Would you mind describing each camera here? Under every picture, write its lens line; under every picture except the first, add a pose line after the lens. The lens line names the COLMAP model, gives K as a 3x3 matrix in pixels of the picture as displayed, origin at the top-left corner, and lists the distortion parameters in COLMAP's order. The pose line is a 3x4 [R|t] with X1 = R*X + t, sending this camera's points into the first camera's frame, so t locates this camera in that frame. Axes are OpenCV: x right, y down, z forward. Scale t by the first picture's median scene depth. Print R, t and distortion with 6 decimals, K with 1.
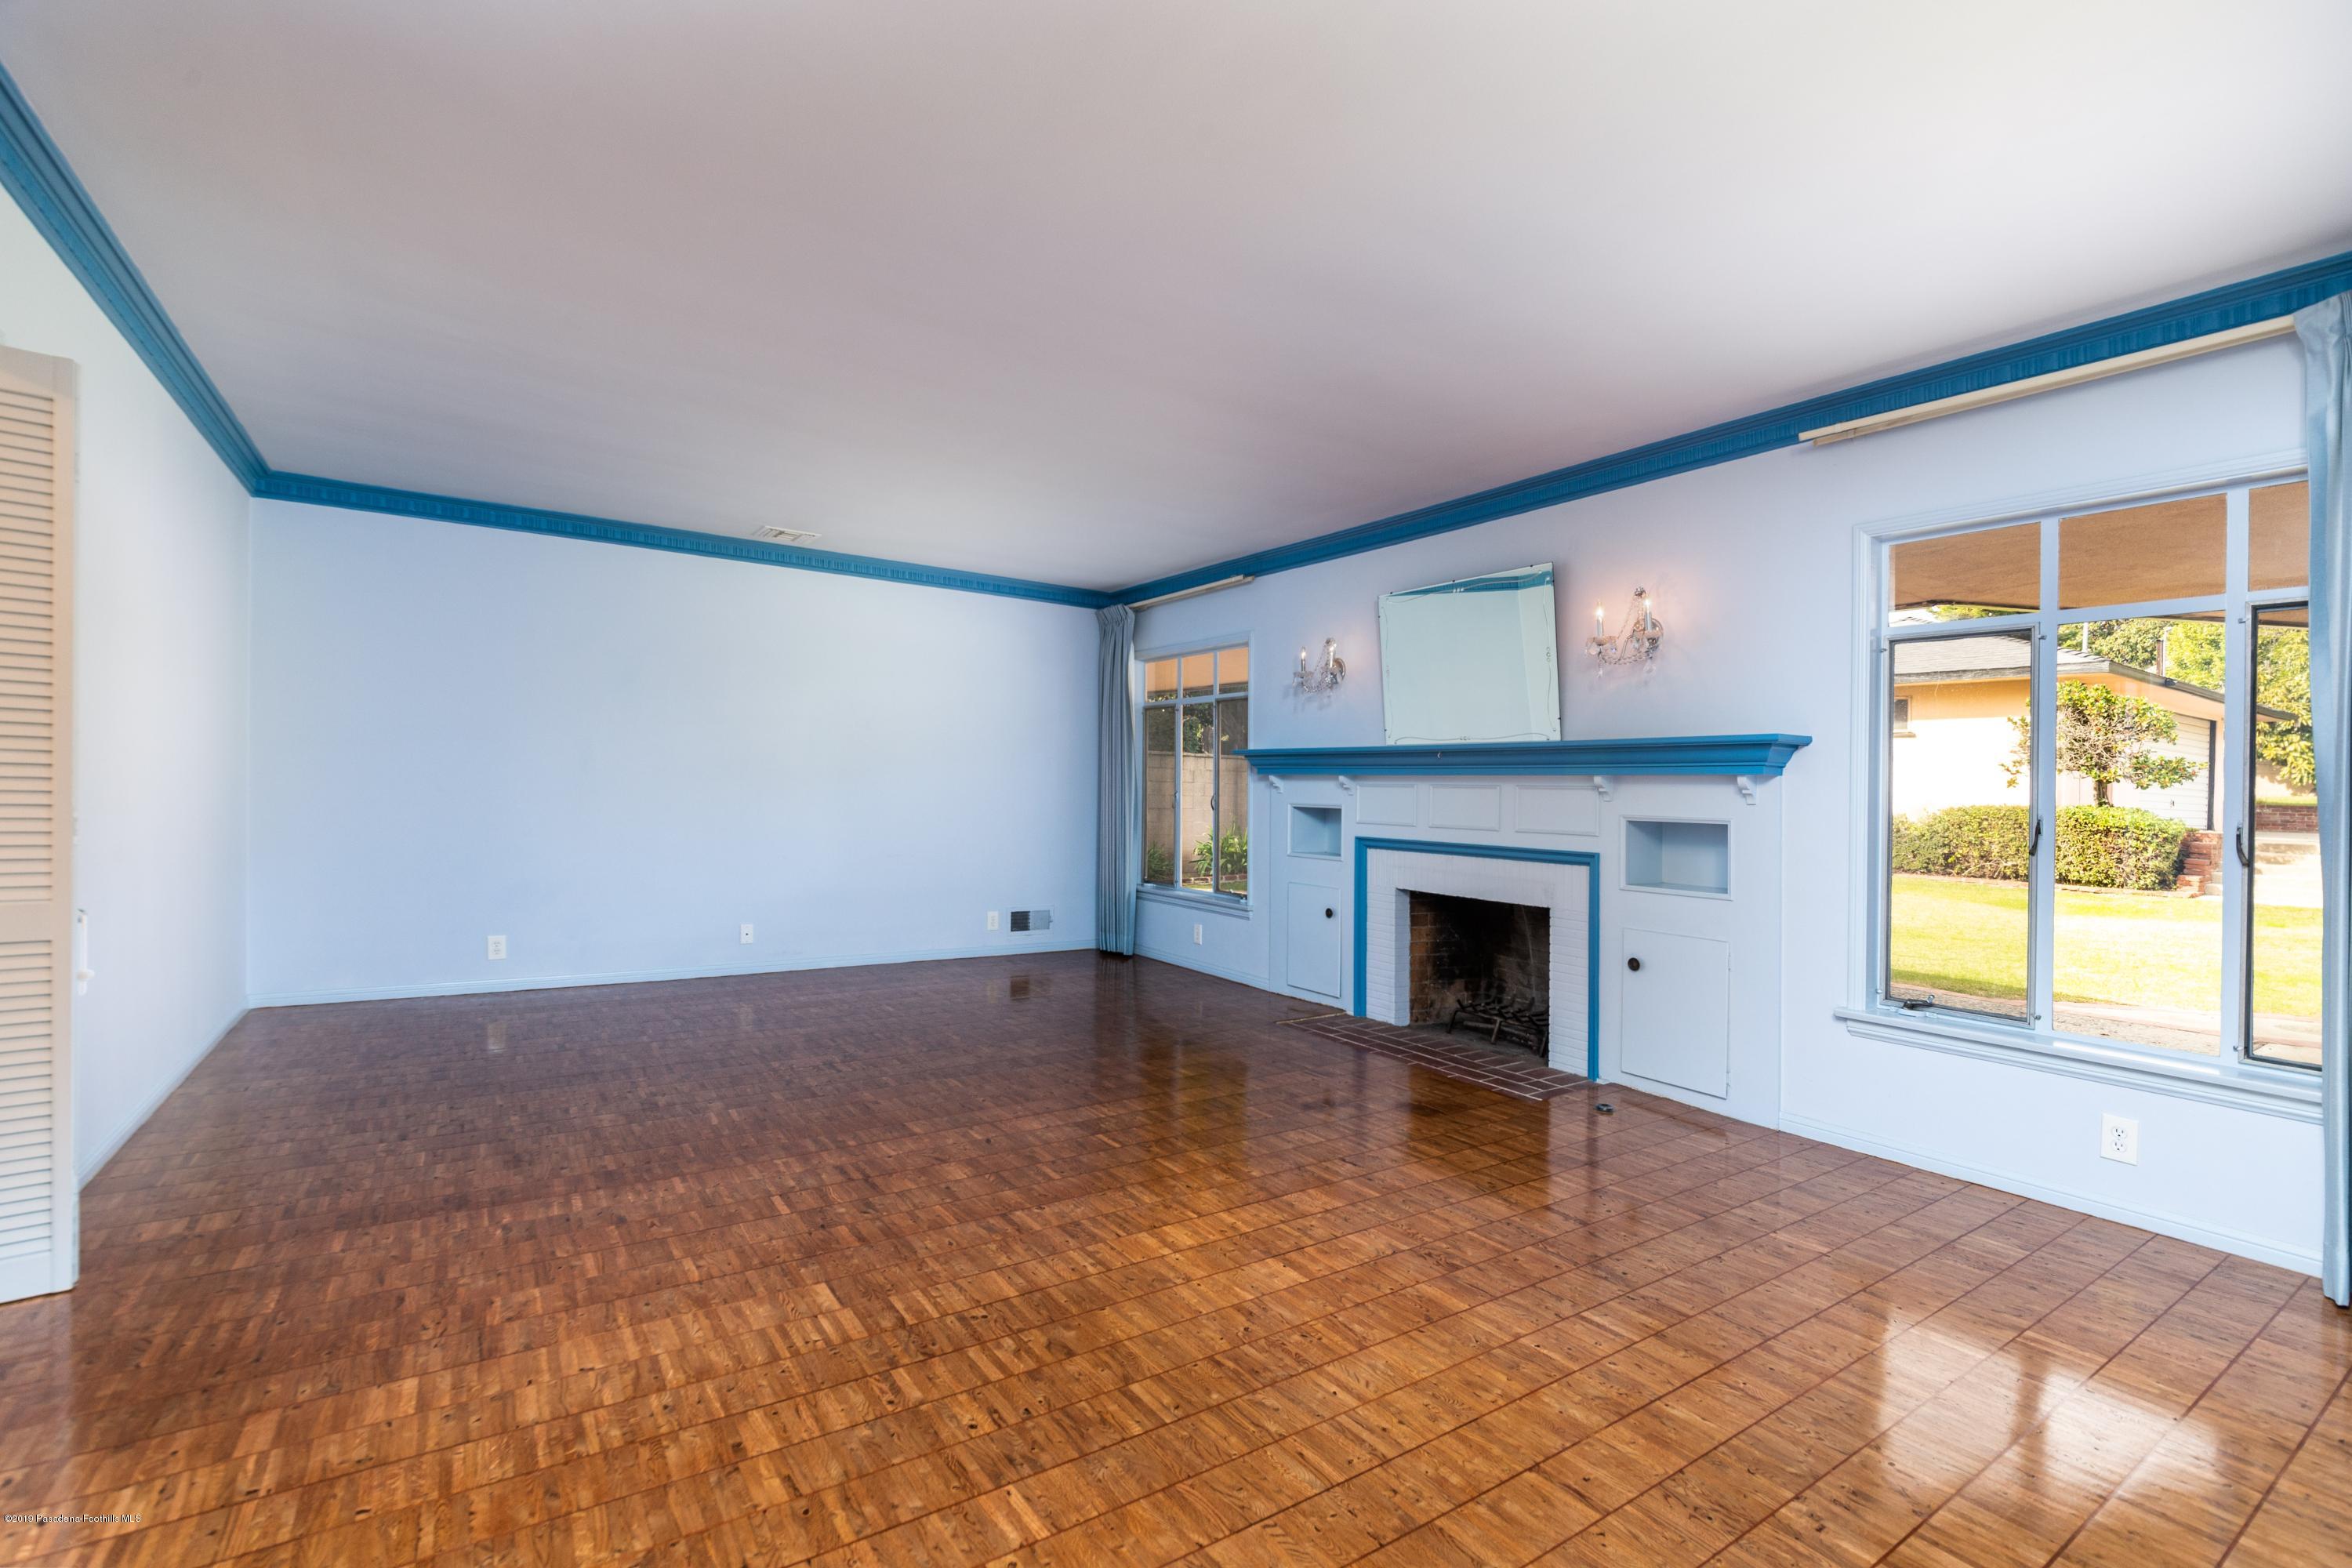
lens RADIAL K [[1051.2, 0, 1179.3], [0, 1051.2, 790.5], [0, 0, 1]] dist [-0.007458, -0.000428]
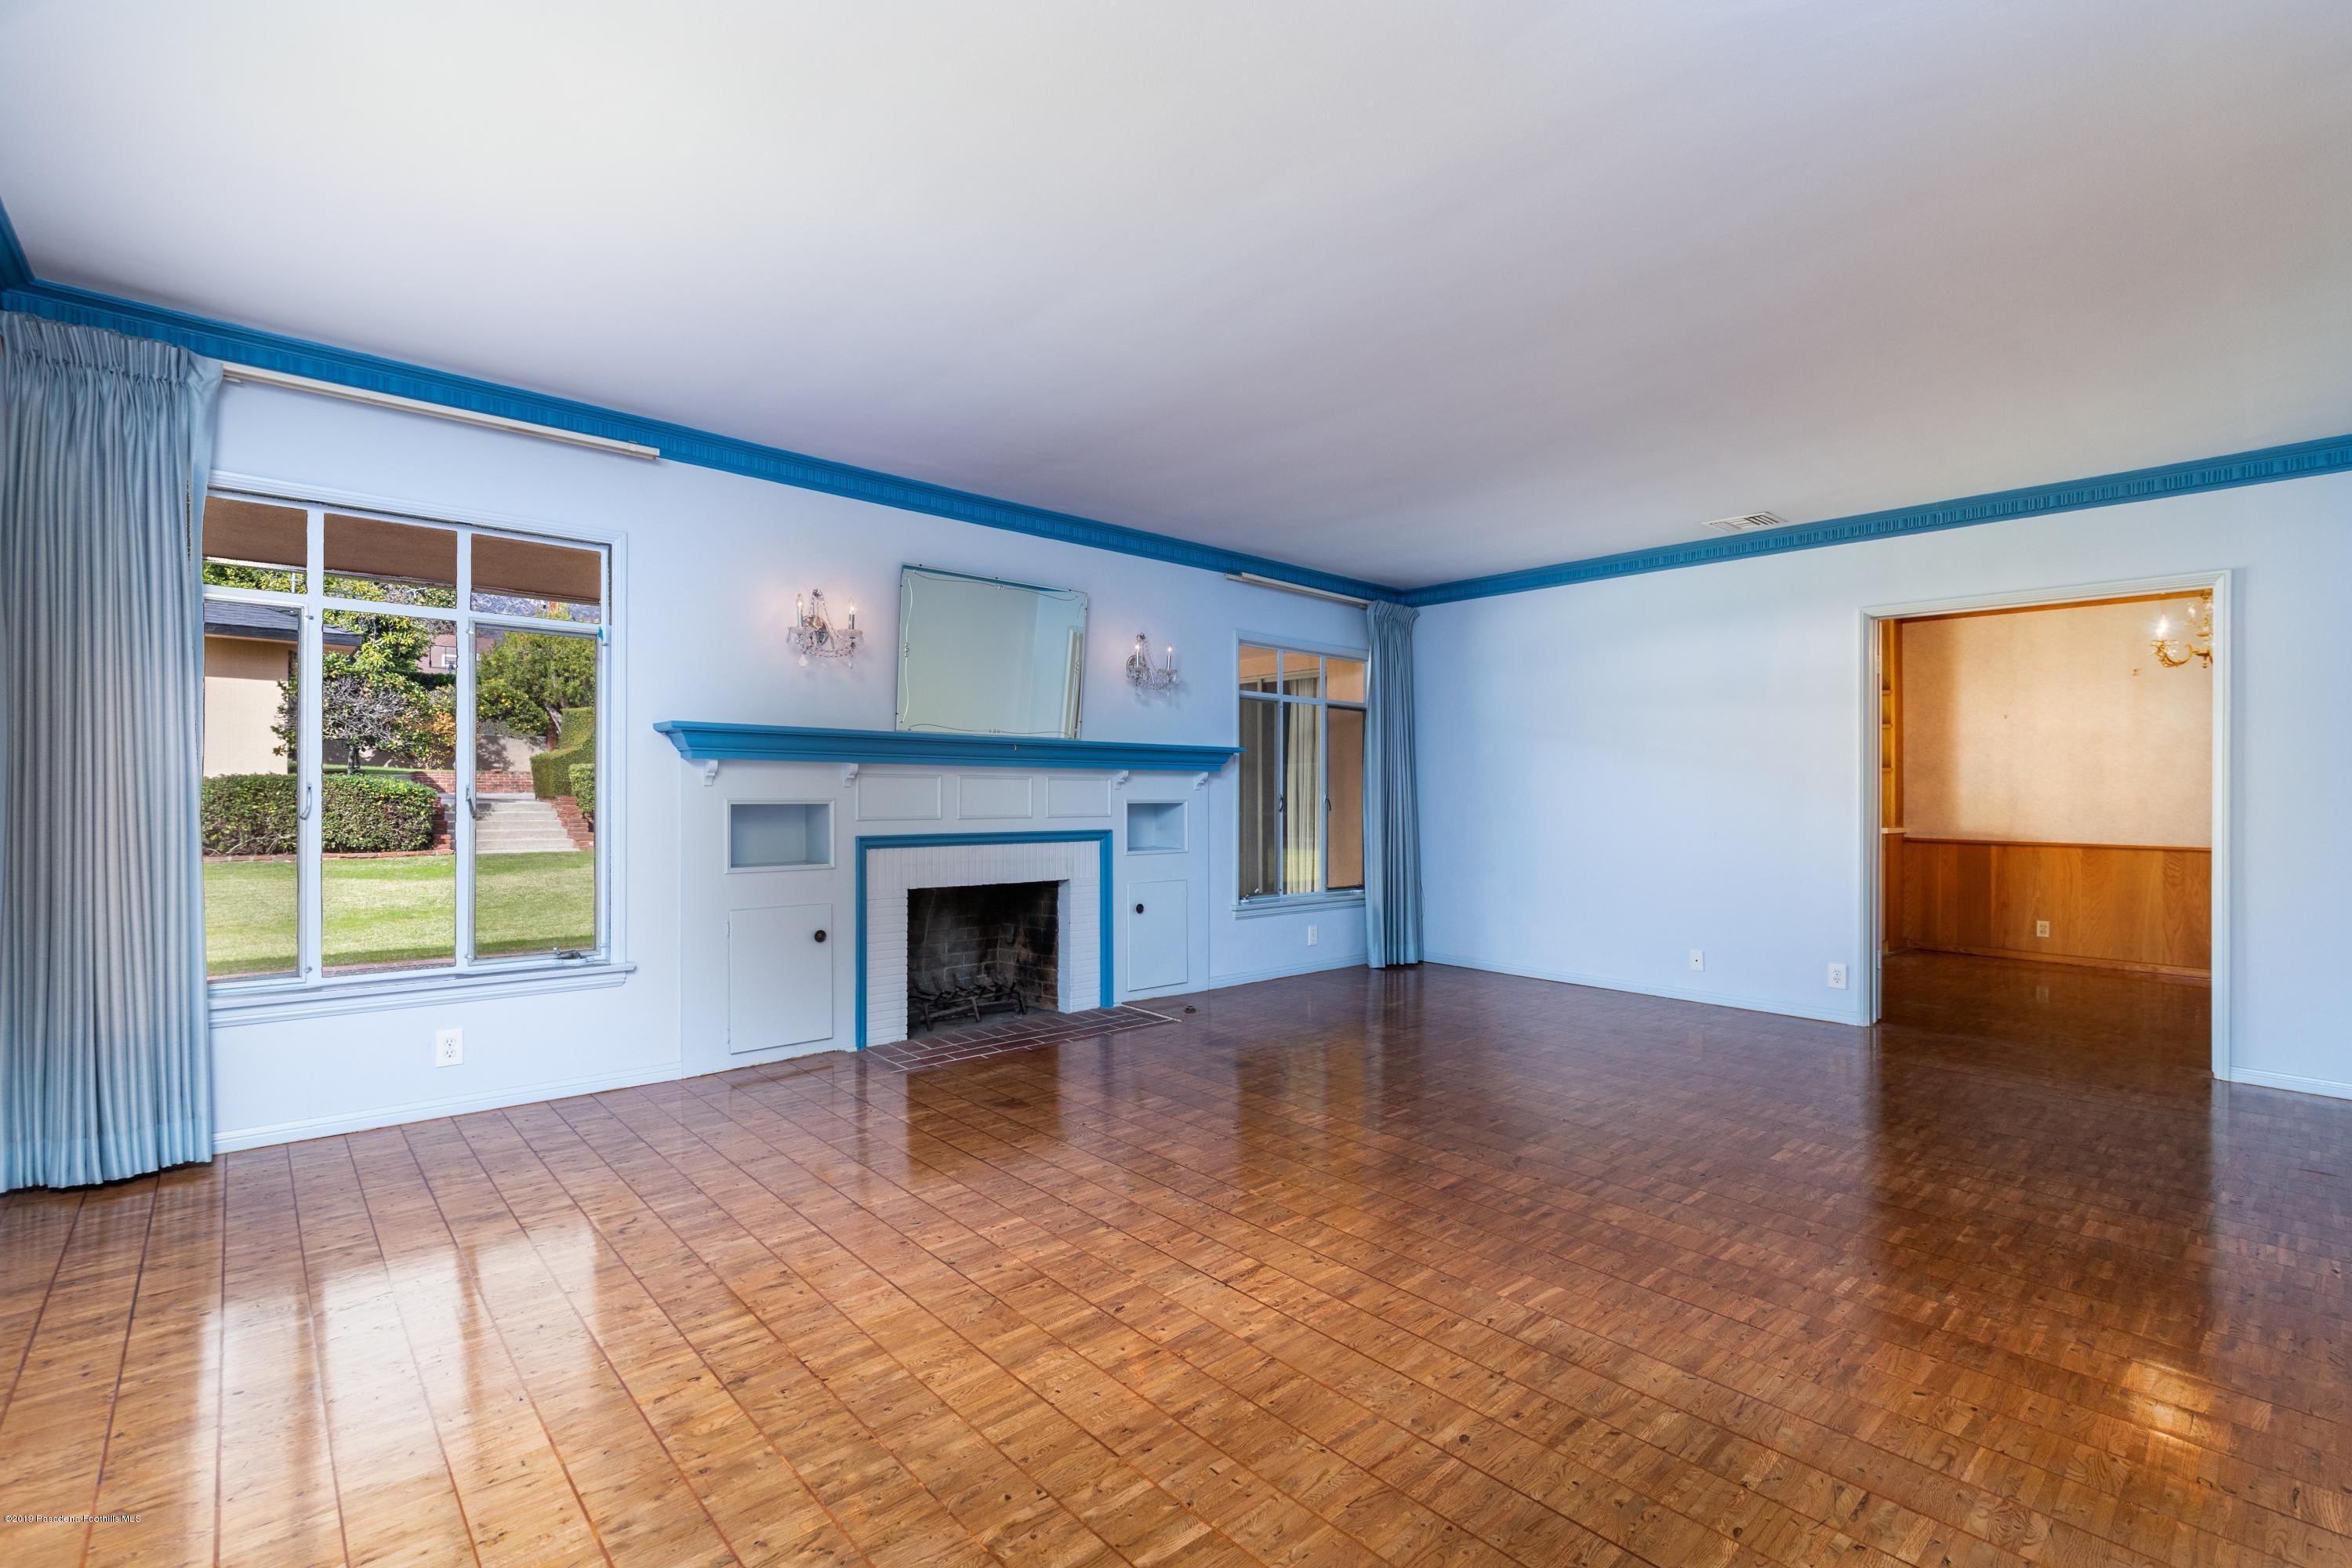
lens RADIAL K [[1051.2, 0, 1179.3], [0, 1051.2, 790.5], [0, 0, 1]] dist [-0.007458, -0.000428]
pose [[-0.137818, -0.028149, 0.990058, -0.798310], [-0.011728, 0.999572, 0.026787, -0.021273], [-0.990388, -0.007920, -0.138089, 0.989445]]
